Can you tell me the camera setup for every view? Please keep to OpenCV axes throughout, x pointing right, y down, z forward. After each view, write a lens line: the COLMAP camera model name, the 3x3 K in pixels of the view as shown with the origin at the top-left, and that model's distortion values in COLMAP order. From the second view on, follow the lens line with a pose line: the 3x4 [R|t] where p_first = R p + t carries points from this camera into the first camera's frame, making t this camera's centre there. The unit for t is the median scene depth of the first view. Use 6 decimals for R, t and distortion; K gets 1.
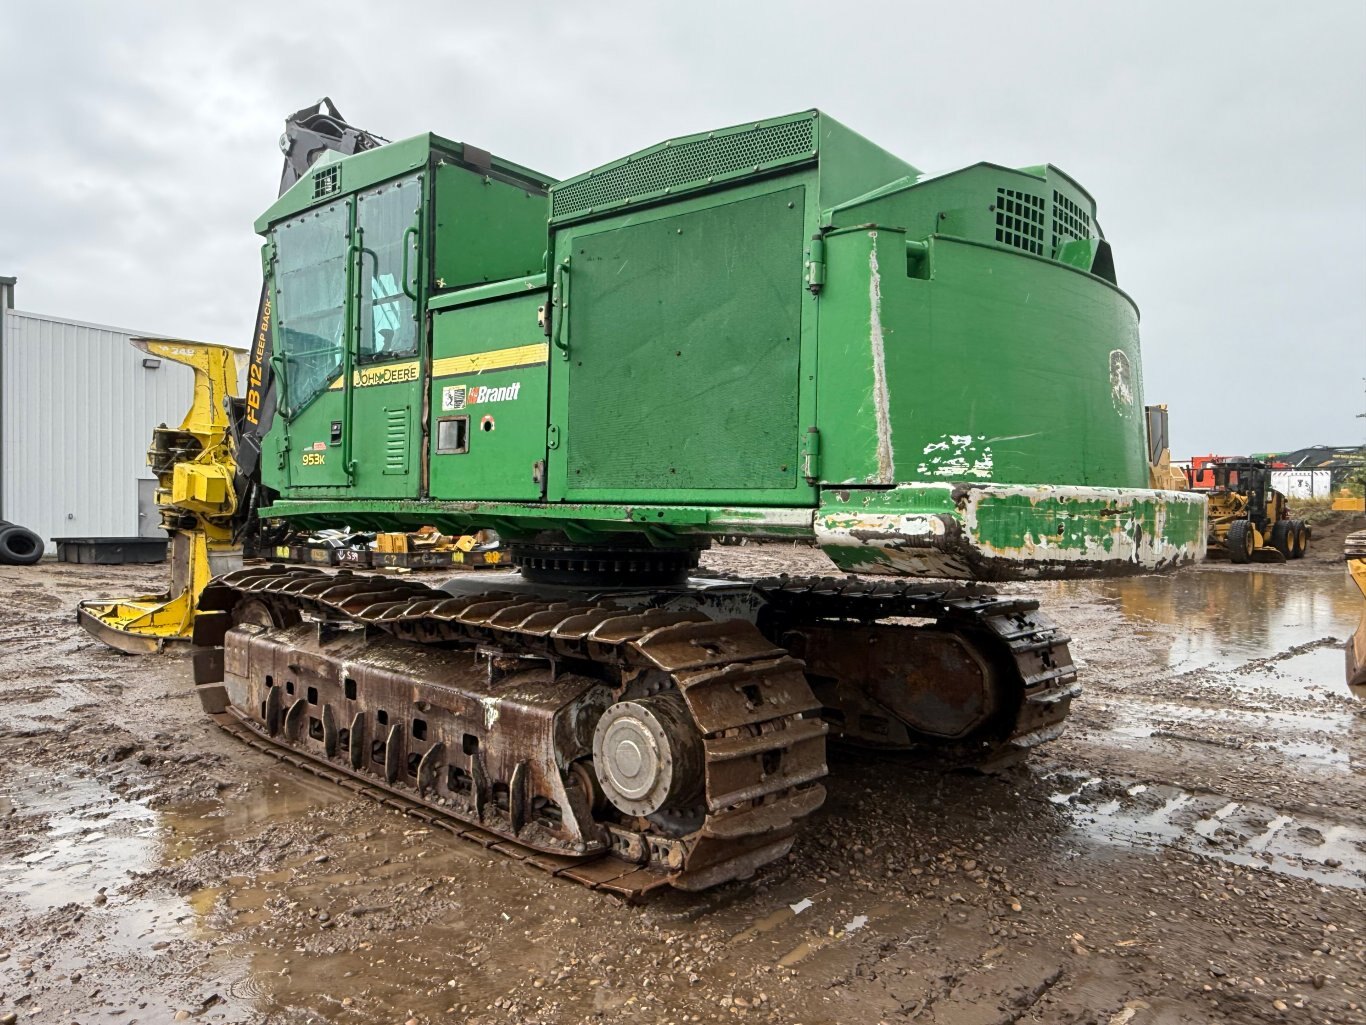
lens RADIAL K [[965.7, 0, 635.9], [0, 965.7, 512.8], [0, 0, 1]] dist [0.002690, 0.001832]
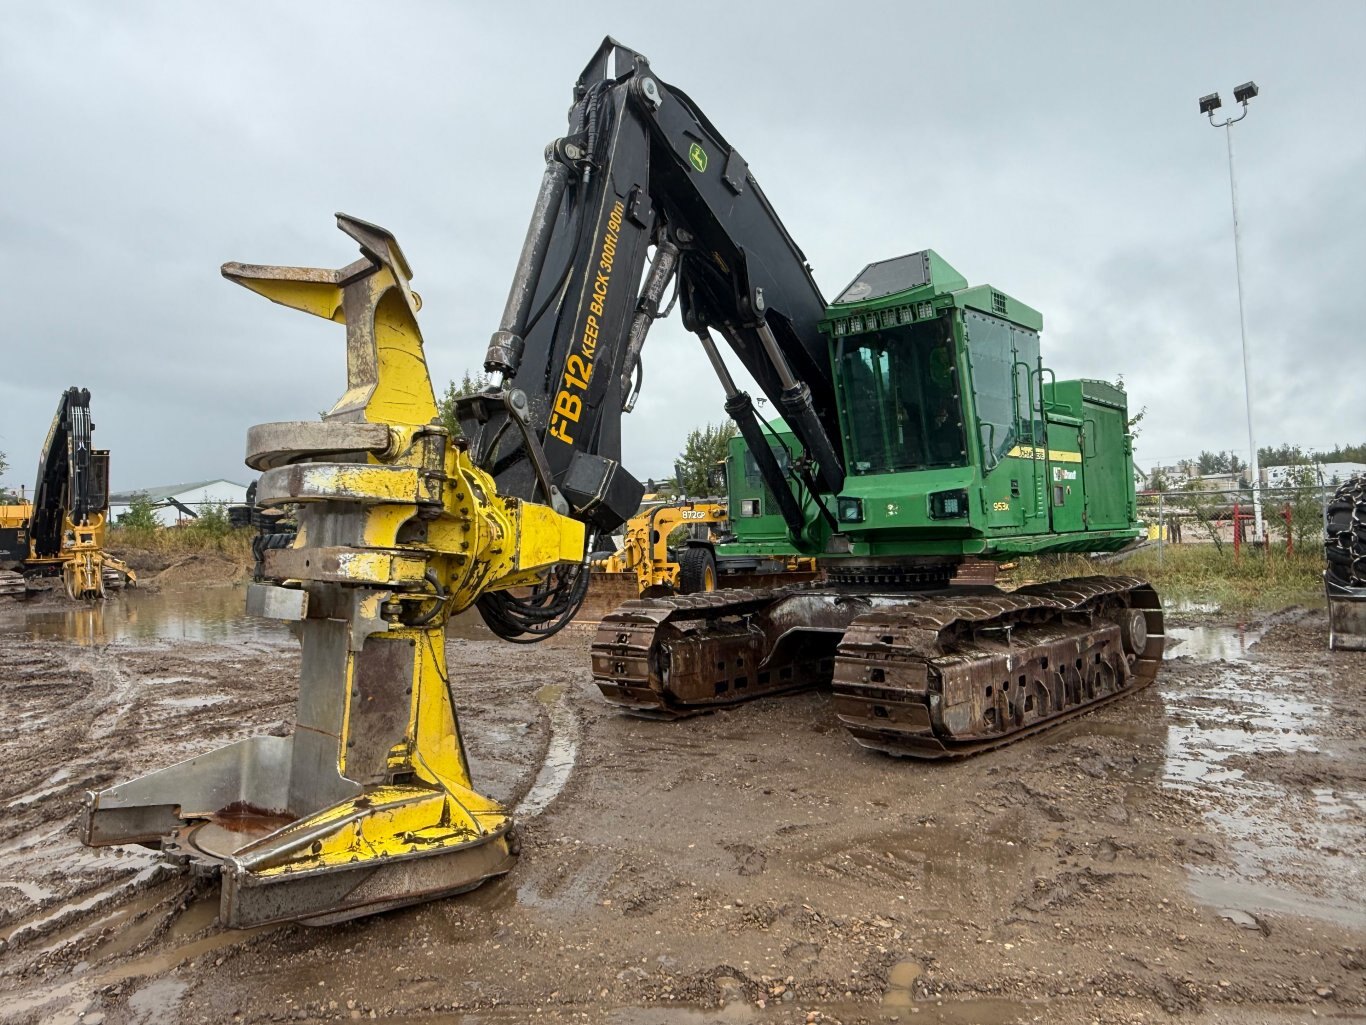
lens RADIAL K [[965.7, 0, 635.9], [0, 965.7, 512.8], [0, 0, 1]] dist [0.002690, 0.001832]
pose [[0.014552, 0.005204, 0.999881, -2.334200], [0.040980, 0.999143, -0.005796, -0.083840], [-0.999054, 0.041059, 0.014326, 2.081766]]
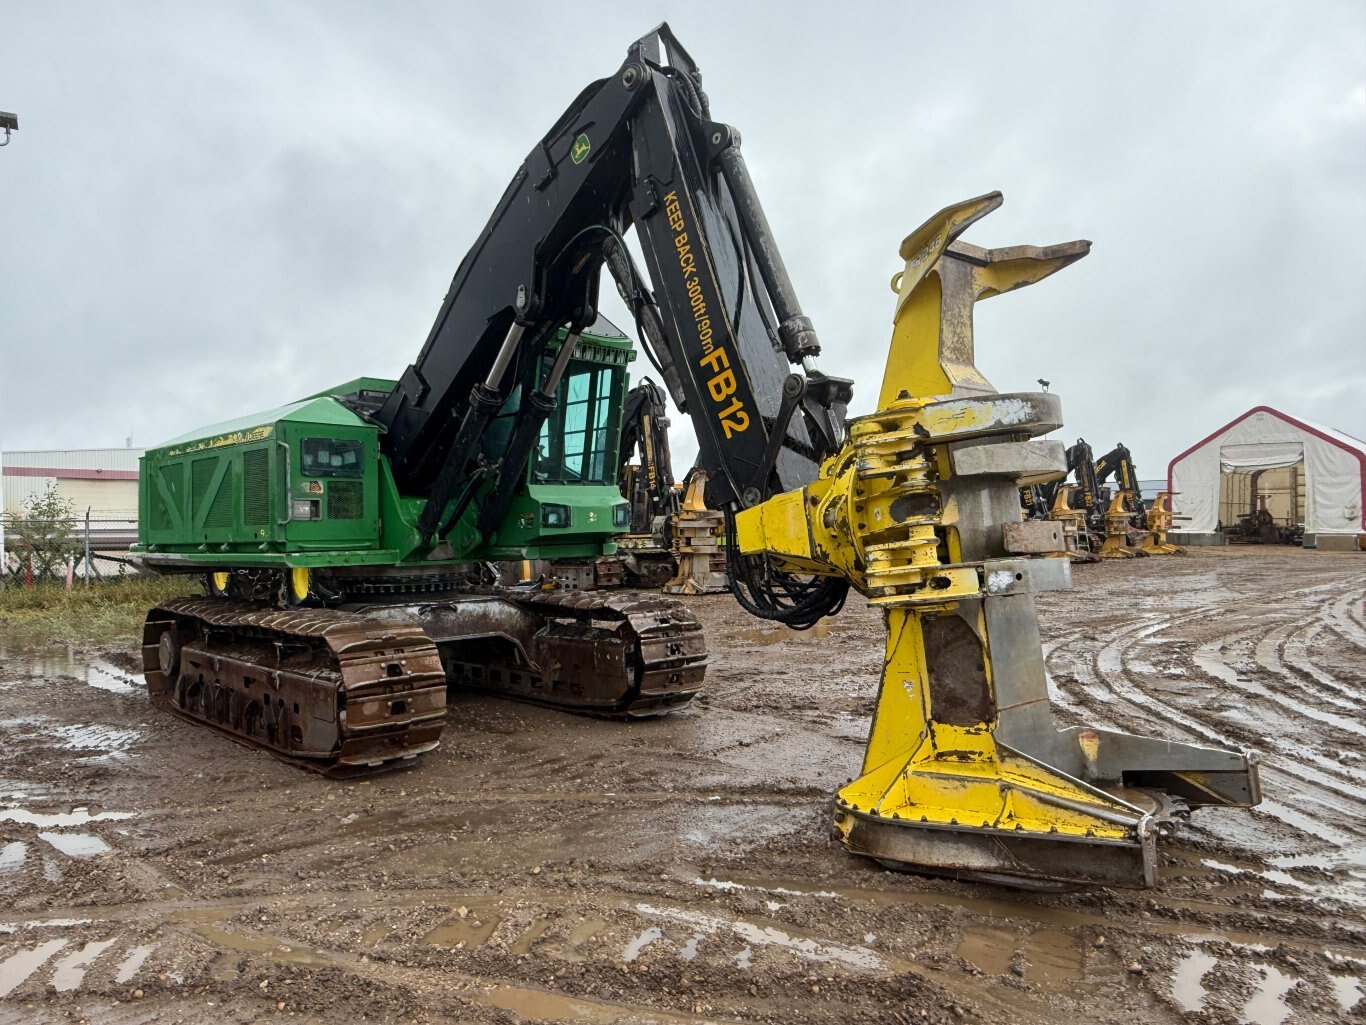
lens RADIAL K [[965.7, 0, 635.9], [0, 965.7, 512.8], [0, 0, 1]] dist [0.002690, 0.001832]
pose [[-0.997996, 0.007118, 0.062882, -0.745470], [0.006405, 0.999913, -0.011531, -0.064574], [-0.062959, -0.011105, -0.997954, 3.728761]]
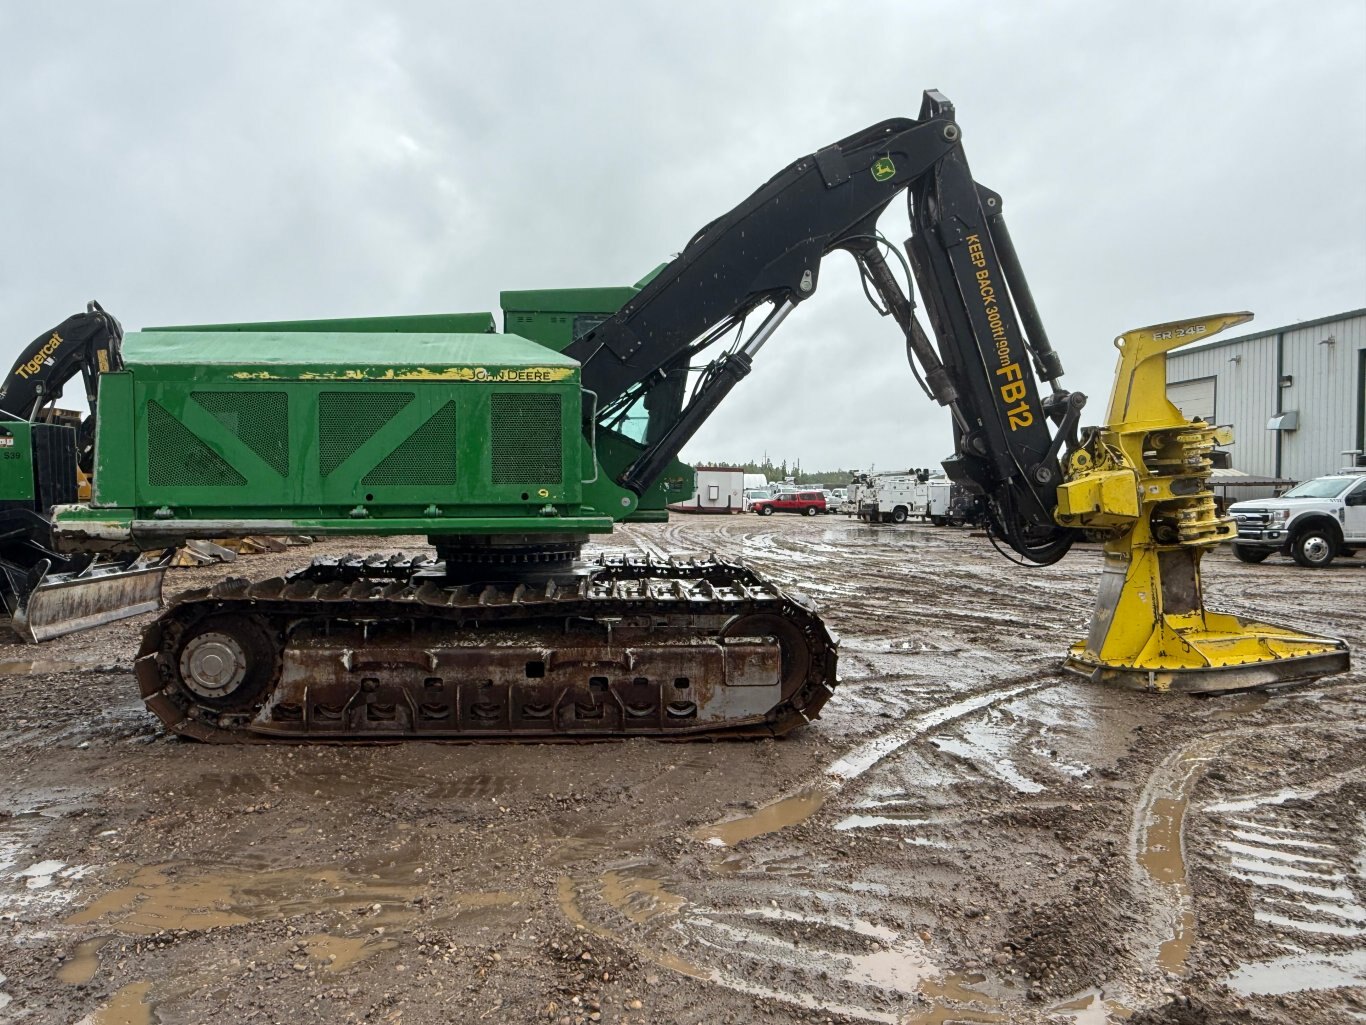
lens RADIAL K [[965.7, 0, 635.9], [0, 965.7, 512.8], [0, 0, 1]] dist [0.002690, 0.001832]
pose [[-0.692335, 0.006588, -0.721547, 1.207464], [-0.013113, 0.999678, 0.021709, -0.055825], [0.721457, 0.024491, -0.692026, 3.083256]]
